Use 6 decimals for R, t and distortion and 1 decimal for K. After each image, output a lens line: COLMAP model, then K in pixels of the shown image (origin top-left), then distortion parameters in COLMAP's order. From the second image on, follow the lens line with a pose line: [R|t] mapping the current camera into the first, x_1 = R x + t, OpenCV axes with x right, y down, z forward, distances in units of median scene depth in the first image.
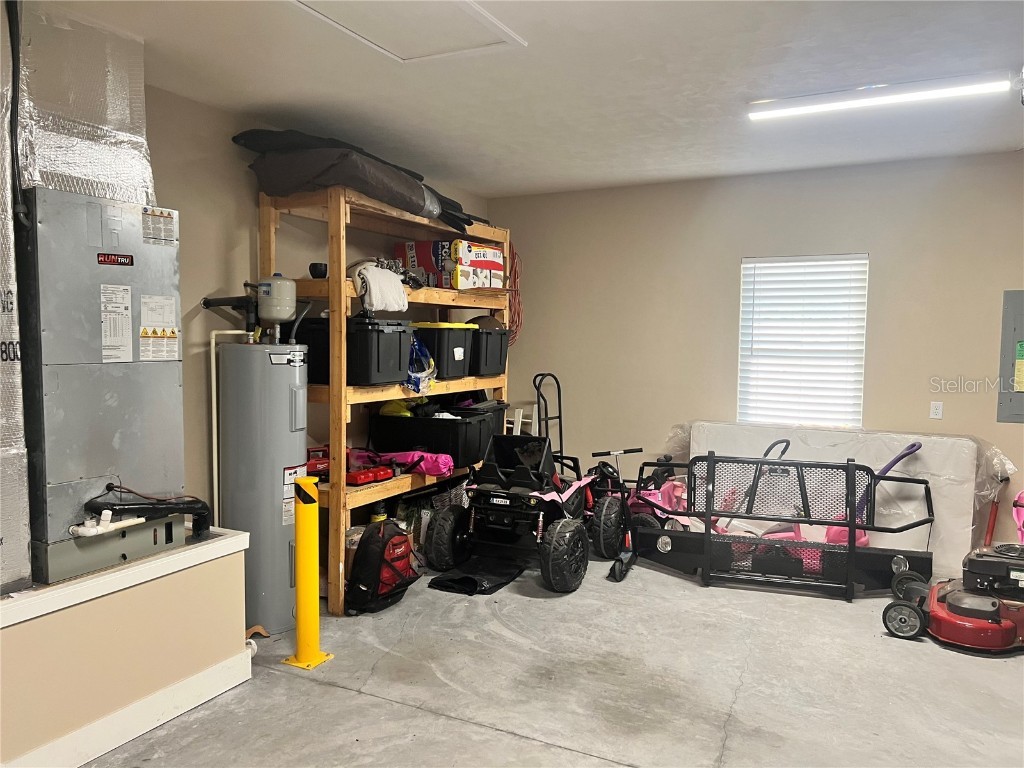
lens RADIAL K [[780.6, 0, 515.9], [0, 780.6, 386.2], [0, 0, 1]] dist [0.037443, -0.006476]
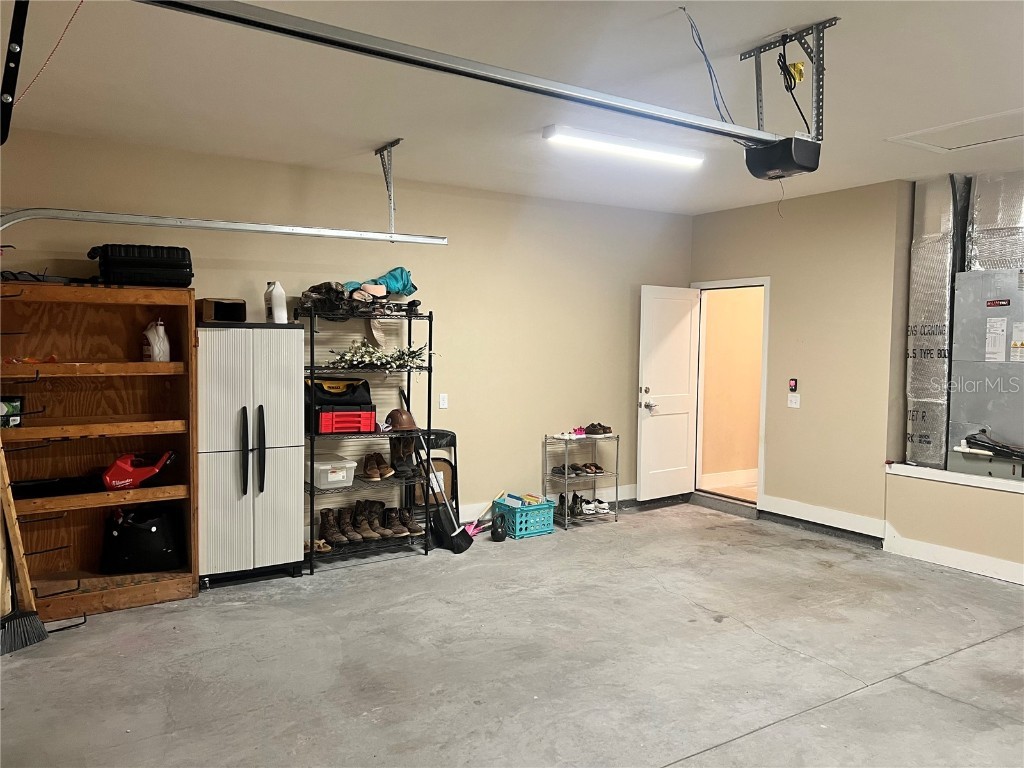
lens RADIAL K [[780.6, 0, 512.7], [0, 780.6, 382.6], [0, 0, 1]] dist [0.037443, -0.006476]
pose [[-0.508554, 0.029495, -0.860525, 1.553460], [-0.074393, 0.994171, 0.078040, -0.041485], [0.857810, 0.103705, -0.503395, 0.969454]]
